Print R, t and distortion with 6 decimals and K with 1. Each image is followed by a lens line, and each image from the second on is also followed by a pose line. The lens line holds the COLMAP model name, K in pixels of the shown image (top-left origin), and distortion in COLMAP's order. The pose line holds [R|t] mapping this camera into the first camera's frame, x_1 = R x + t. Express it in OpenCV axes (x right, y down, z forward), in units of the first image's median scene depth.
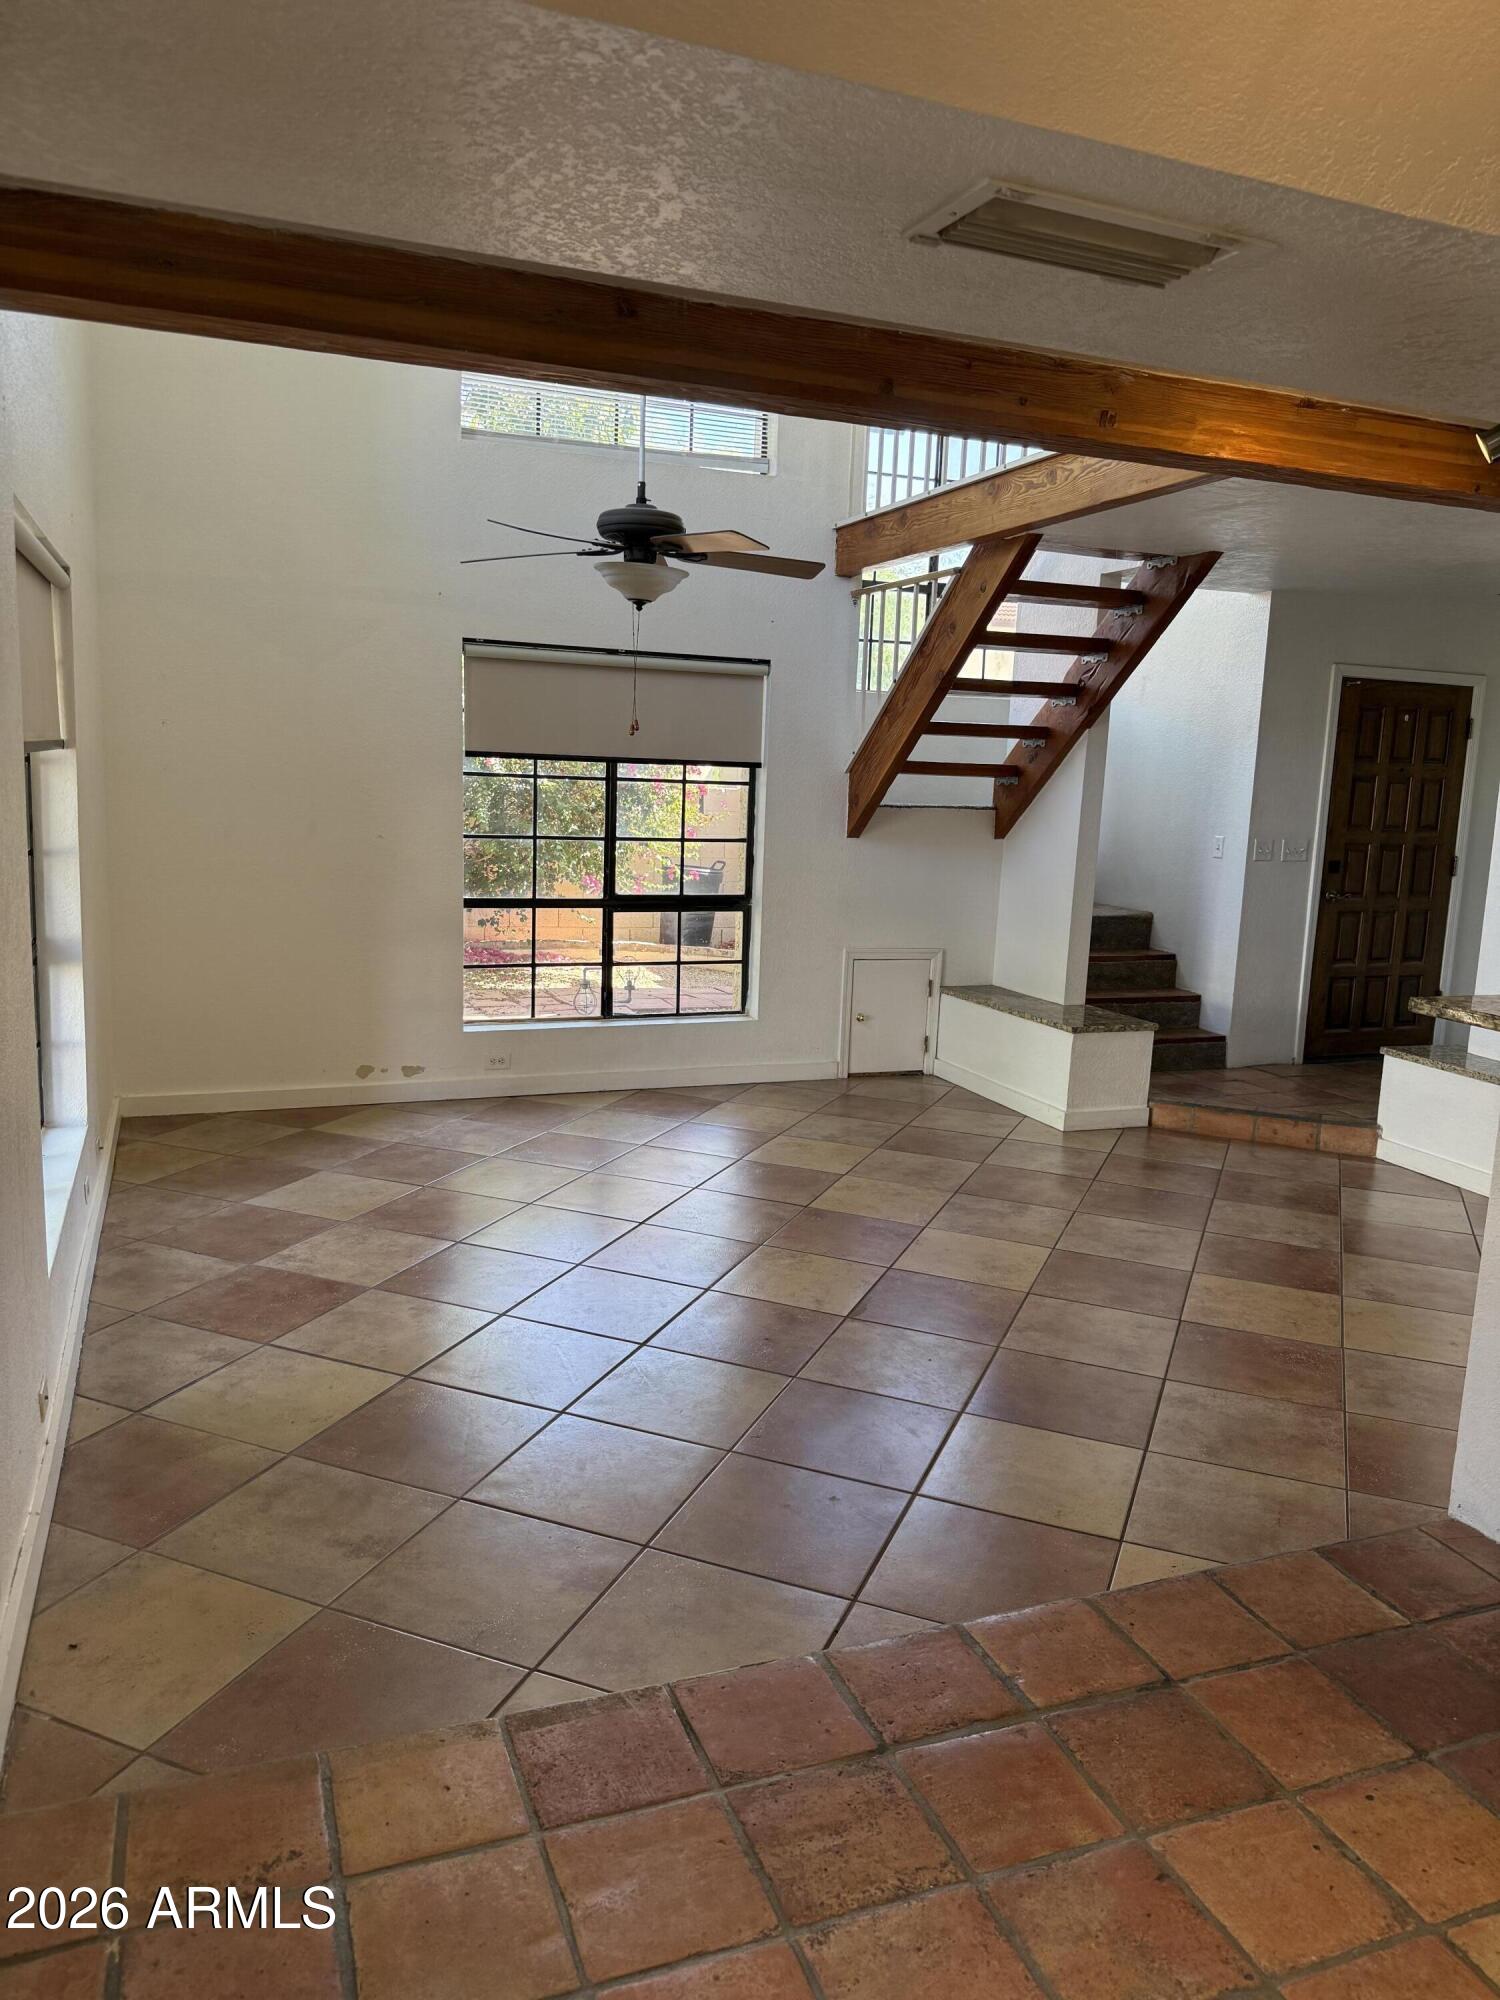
lens RADIAL K [[1405.0, 0, 739.2], [0, 1405.0, 1003.0], [0, 0, 1]] dist [0.104257, -0.169165]
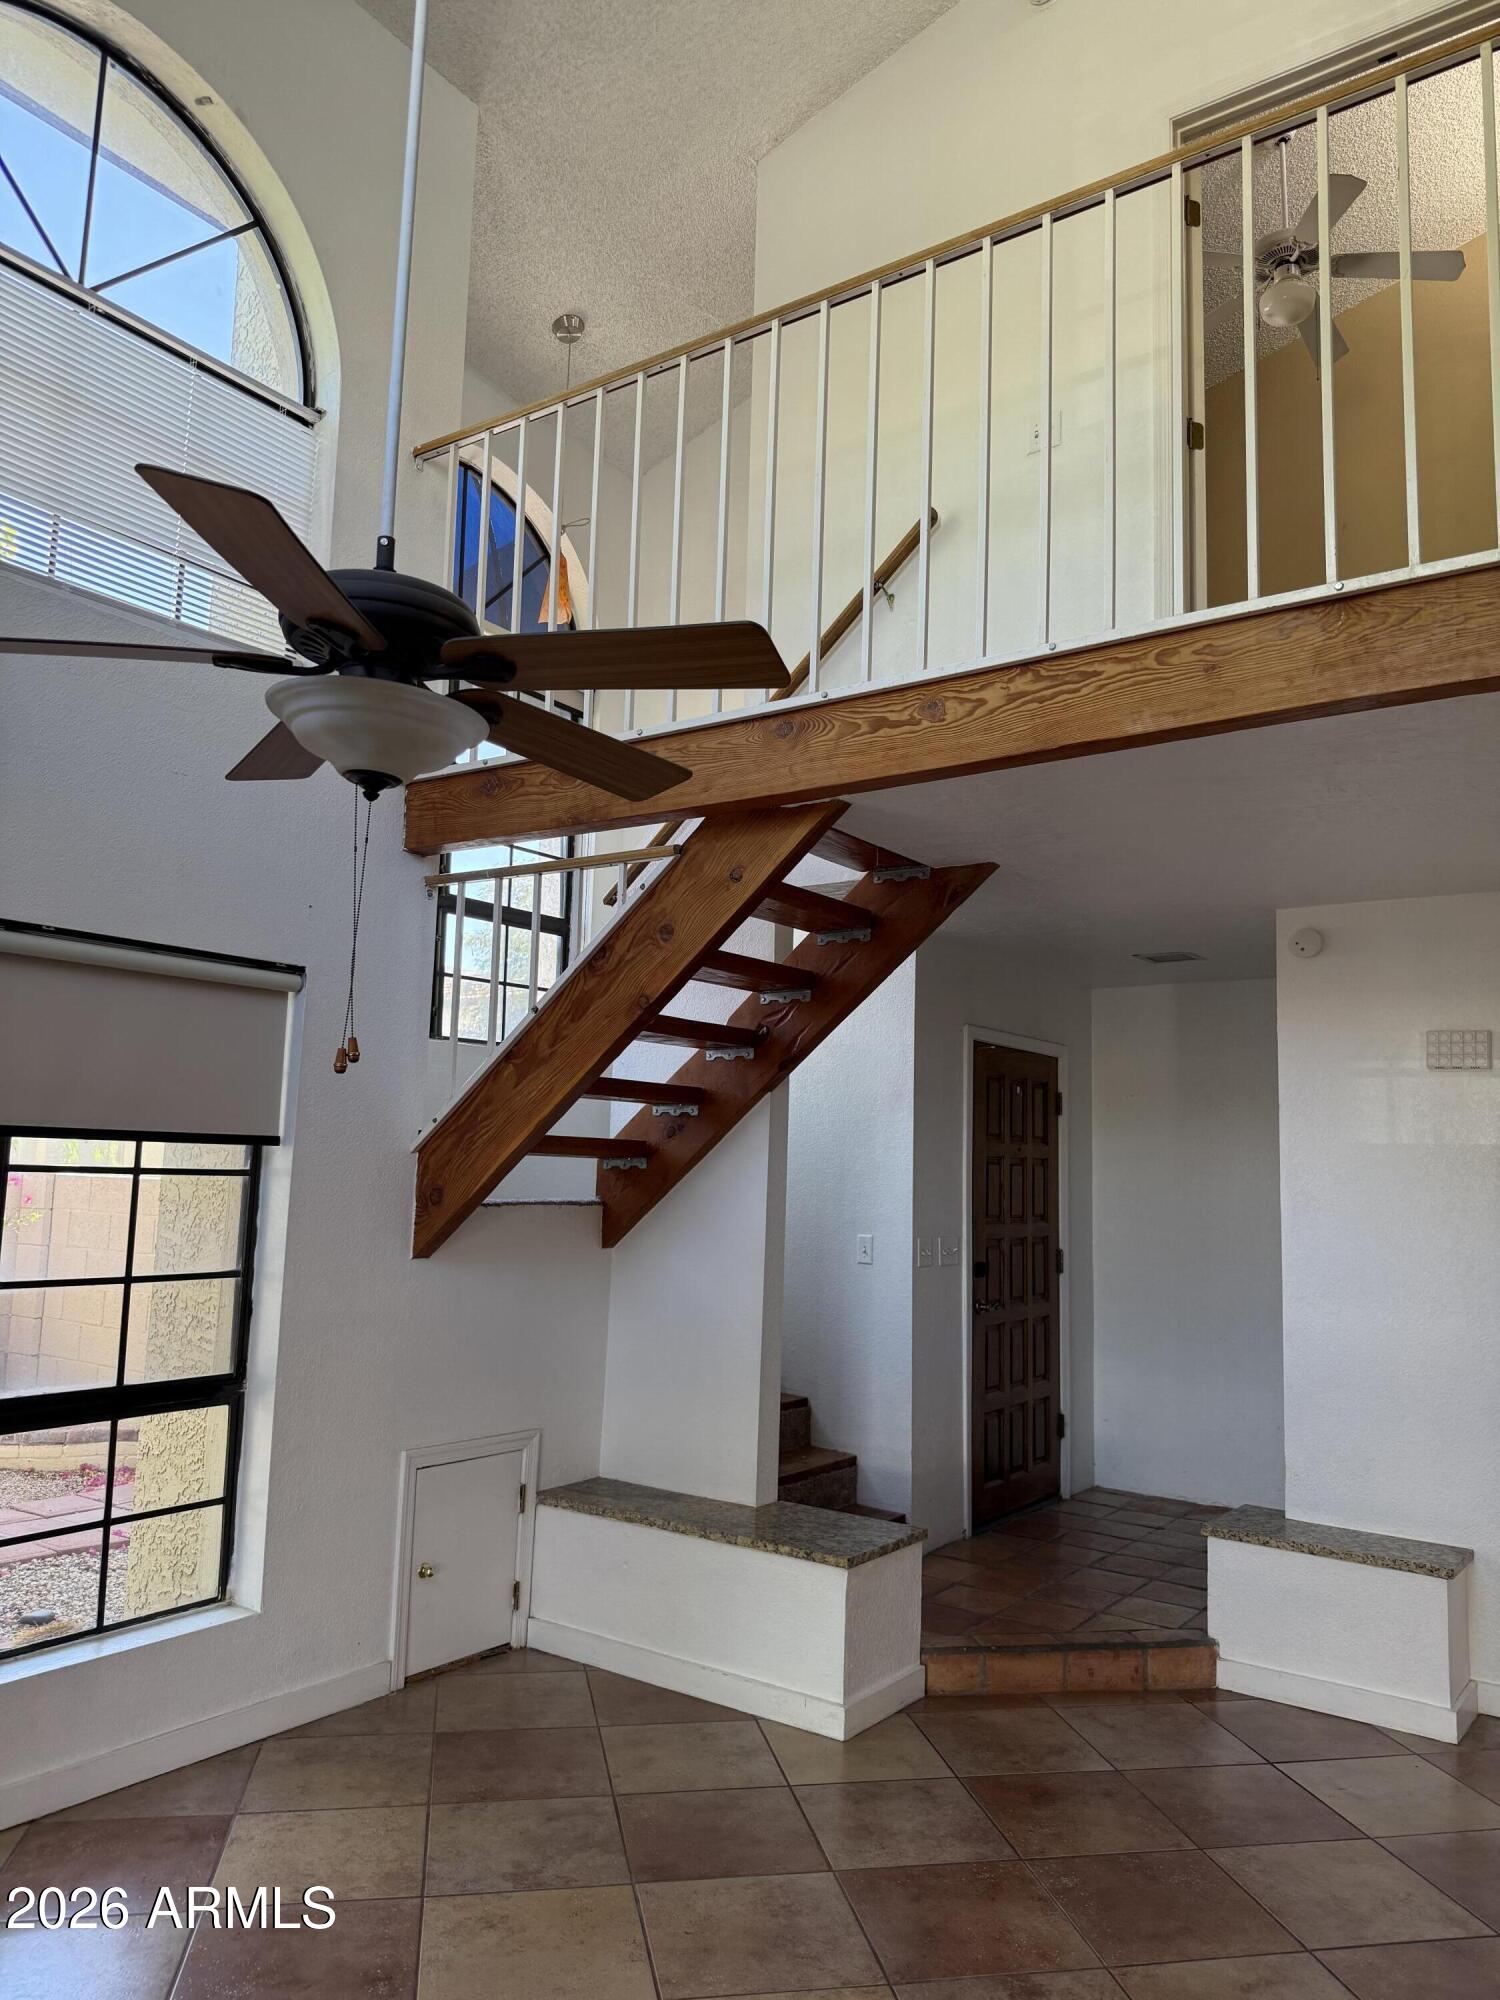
lens RADIAL K [[1423.0, 0, 752.5], [0, 1423.0, 992.1], [0, 0, 1]] dist [0.052083, -0.066514]
pose [[0.832090, 0.058024, 0.551597, -0.167847], [0.090893, 0.966802, -0.238814, -0.079112], [-0.547142, 0.248852, 0.799192, 0.462215]]
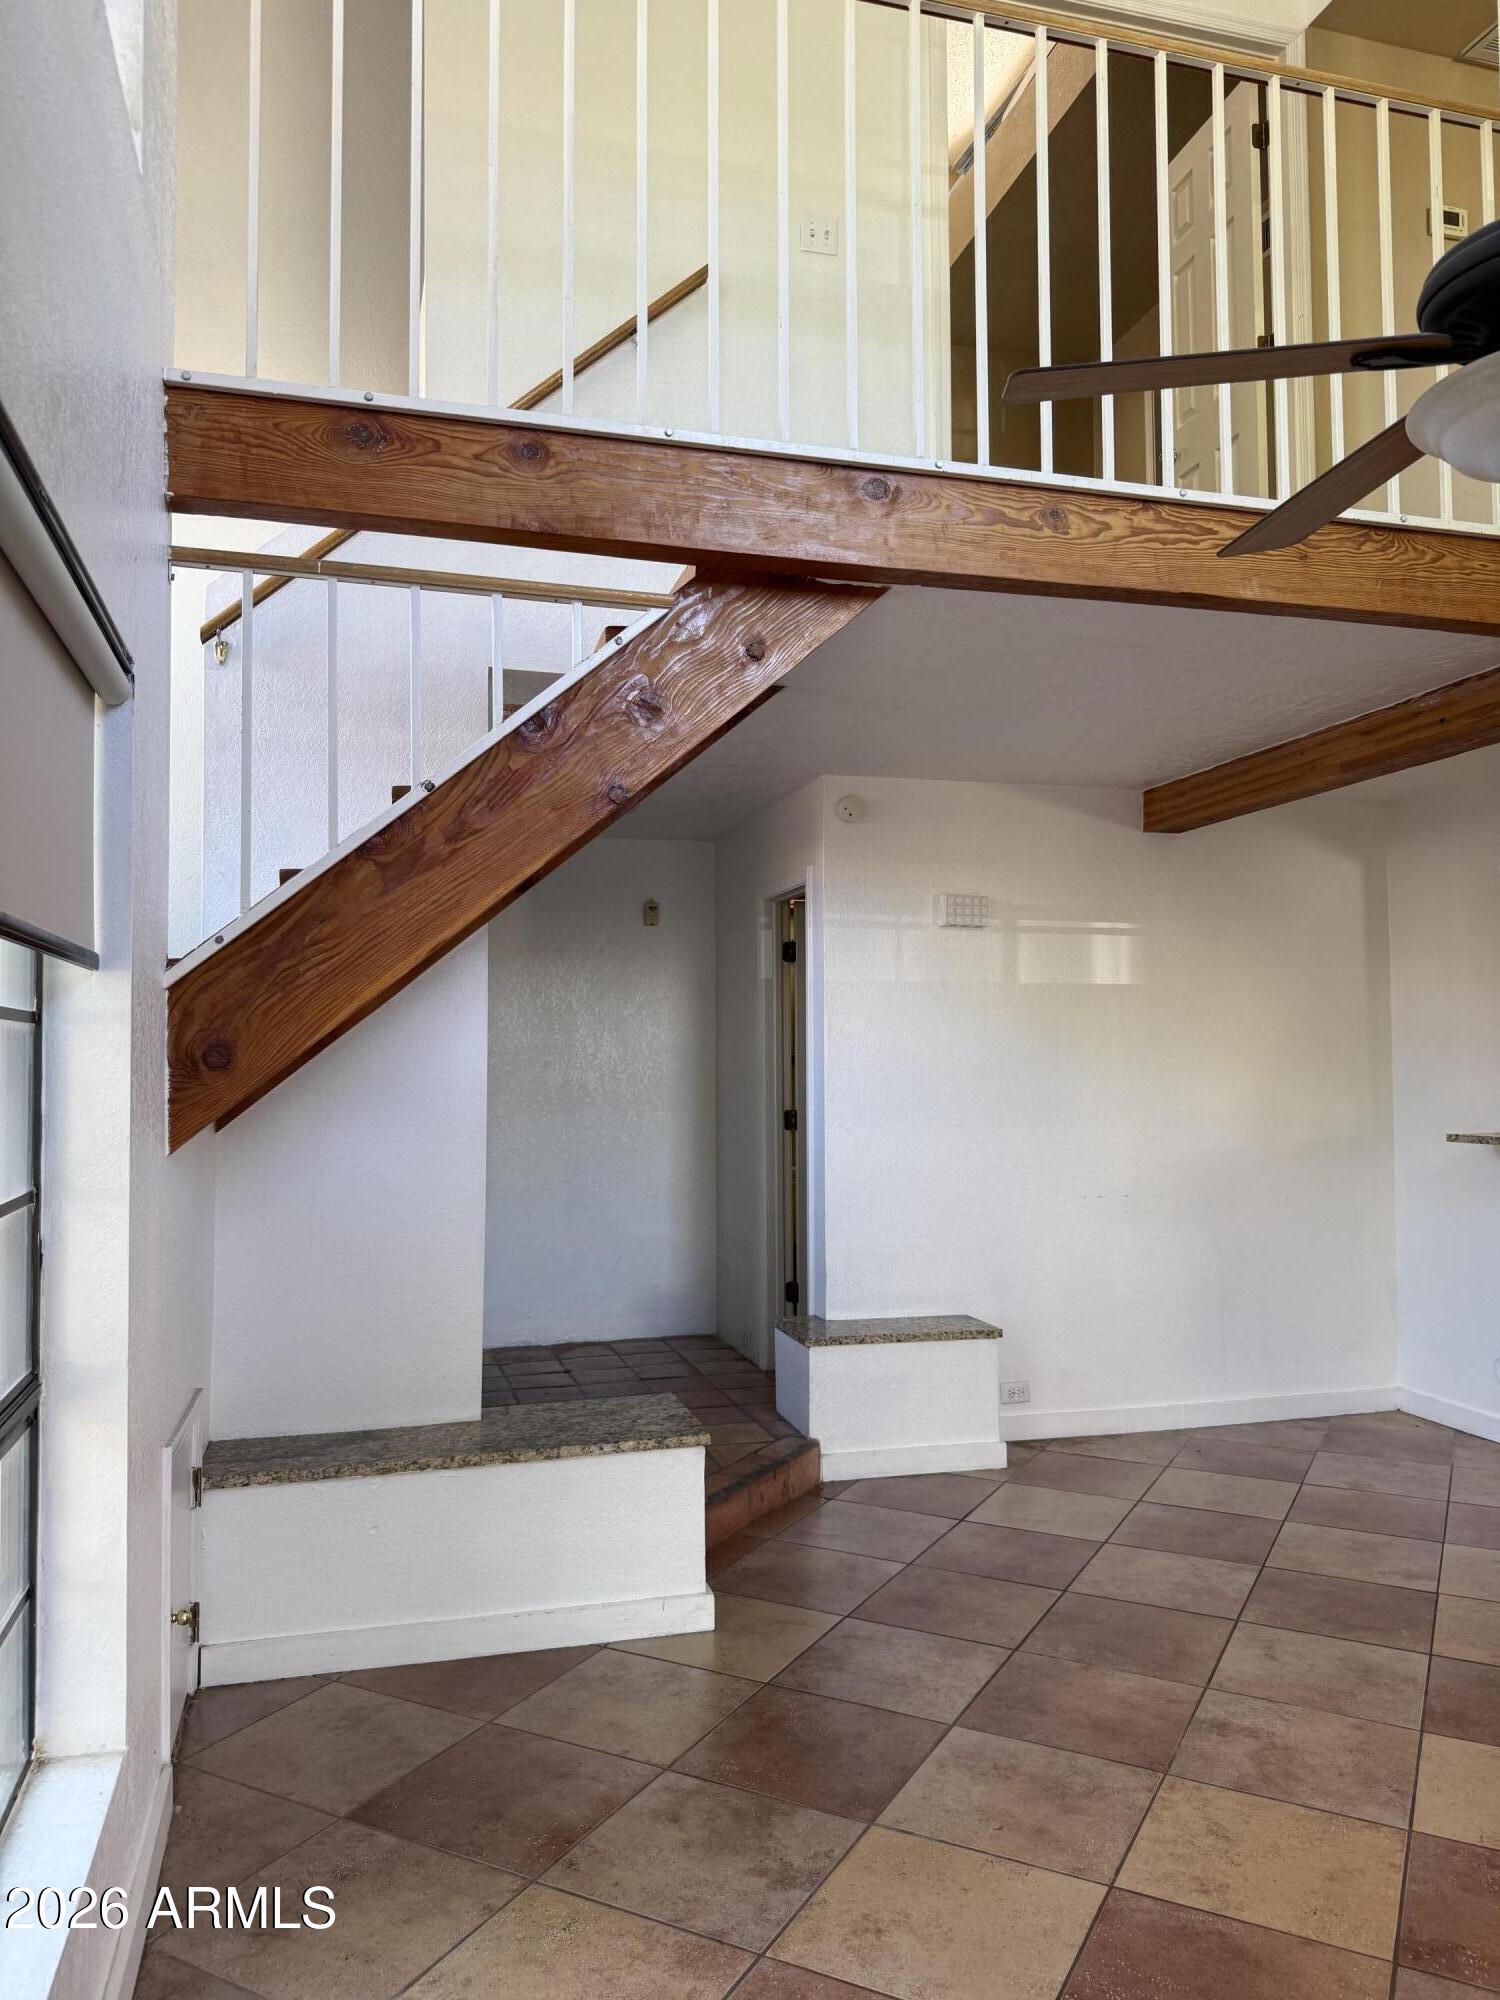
lens RADIAL K [[1424.9, 0, 752.7], [0, 1424.9, 1011.6], [0, 0, 1]] dist [-0.005976, -0.000393]
pose [[0.088534, -0.000277, 0.996073, -0.338657], [0.170258, 0.985287, -0.014859, -0.142652], [-0.981414, 0.170905, 0.087279, 0.925457]]
